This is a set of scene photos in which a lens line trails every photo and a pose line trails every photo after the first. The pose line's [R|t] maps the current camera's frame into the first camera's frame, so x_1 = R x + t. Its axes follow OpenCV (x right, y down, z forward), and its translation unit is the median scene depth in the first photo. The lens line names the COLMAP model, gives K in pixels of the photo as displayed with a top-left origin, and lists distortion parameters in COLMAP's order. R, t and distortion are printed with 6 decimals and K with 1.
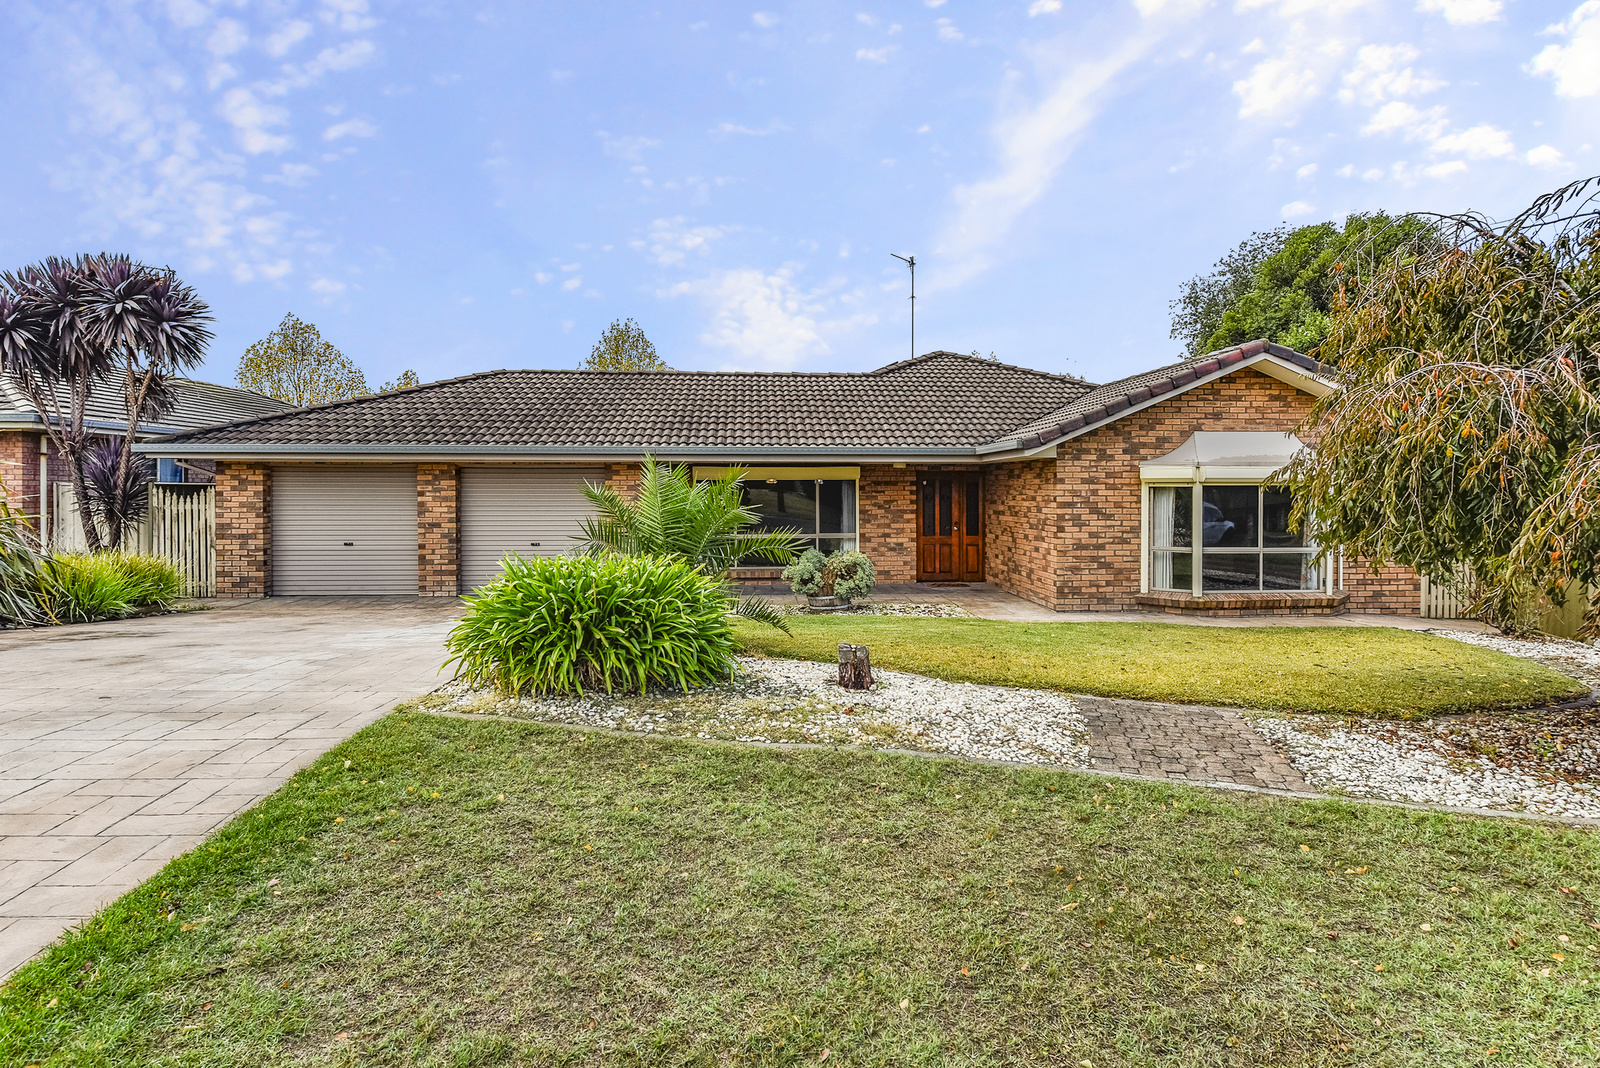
lens RADIAL K [[901.9, 0, 767.6], [0, 901.9, 495.4], [0, 0, 1]] dist [0.004458, 0.000747]
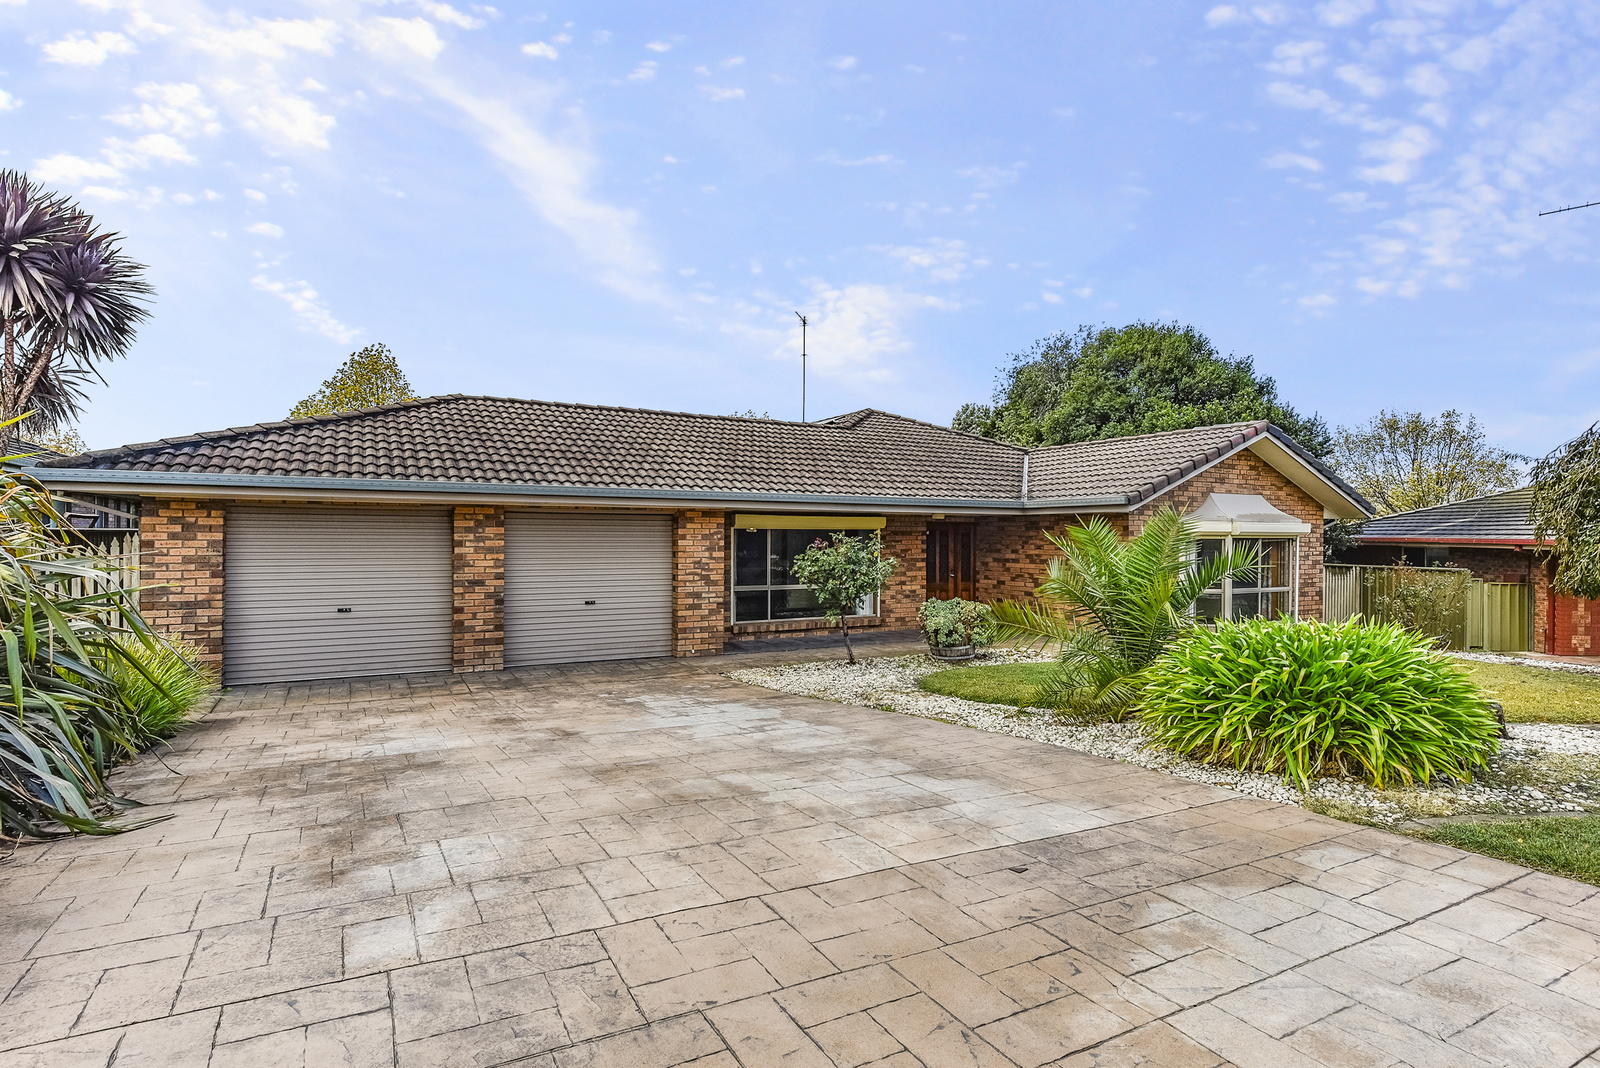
lens RADIAL K [[831.7, 0, 798.6], [0, 831.7, 534.0], [0, 0, 1]] dist [0.000692, 0.000190]
pose [[0.896566, 0.004735, 0.442885, -0.439935], [-0.001910, 0.999975, -0.006824, -0.006058], [-0.442906, 0.005272, 0.896552, 0.210440]]
